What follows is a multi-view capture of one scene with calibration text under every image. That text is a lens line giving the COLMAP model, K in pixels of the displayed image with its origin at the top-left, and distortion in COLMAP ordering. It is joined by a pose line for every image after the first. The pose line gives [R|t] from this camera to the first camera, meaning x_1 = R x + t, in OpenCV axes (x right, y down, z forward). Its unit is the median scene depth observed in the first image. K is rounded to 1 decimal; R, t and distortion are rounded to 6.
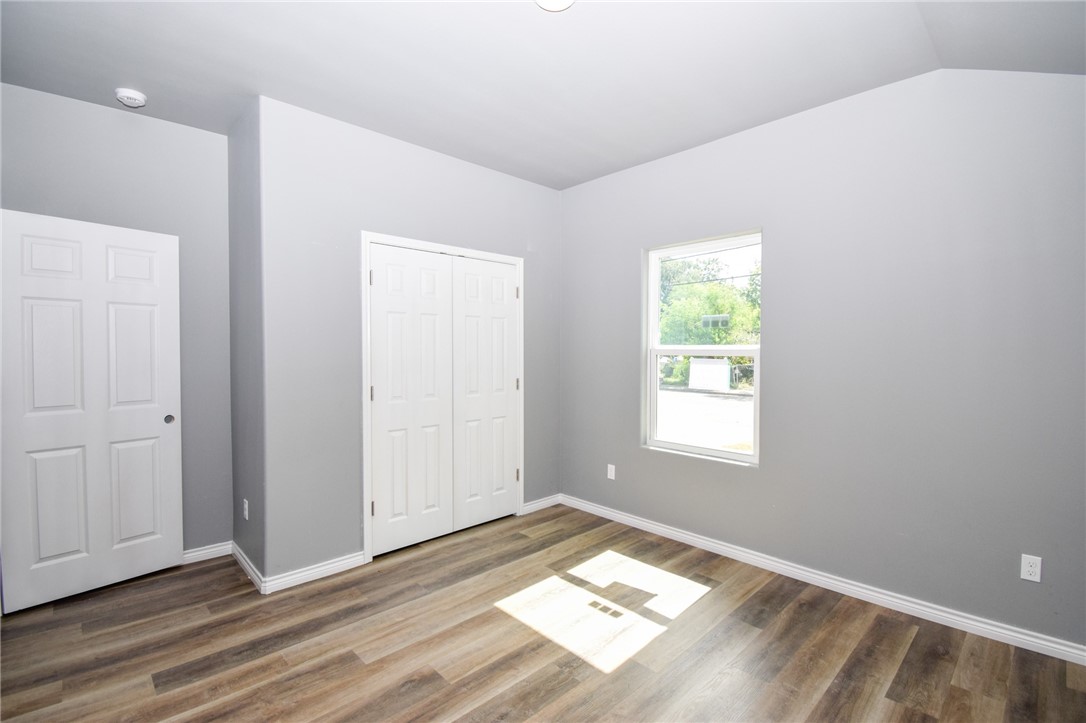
lens RADIAL K [[484.6, 0, 545.7], [0, 484.6, 356.2], [0, 0, 1]] dist [-0.003003, -0.015217]
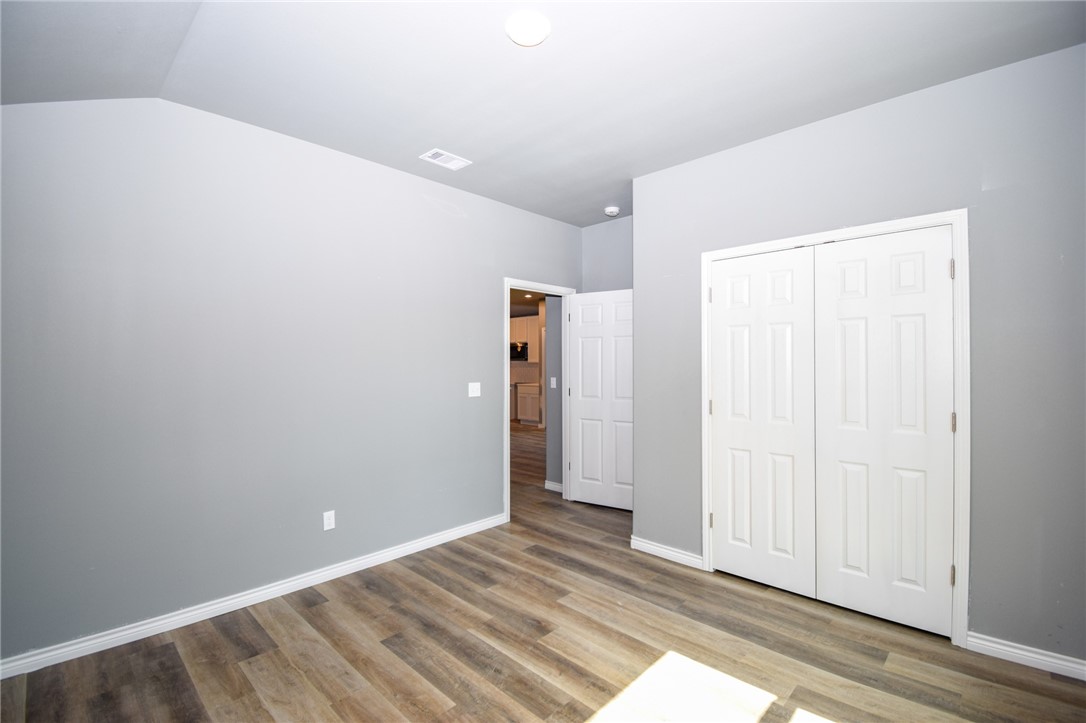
lens RADIAL K [[484.6, 0, 559.6], [0, 484.6, 356.5], [0, 0, 1]] dist [-0.003003, -0.015217]
pose [[0.052286, -0.016814, -0.998491, 0.775041], [-0.014917, 0.999734, -0.017616, -0.008903], [0.998521, 0.015815, 0.052021, 0.741053]]
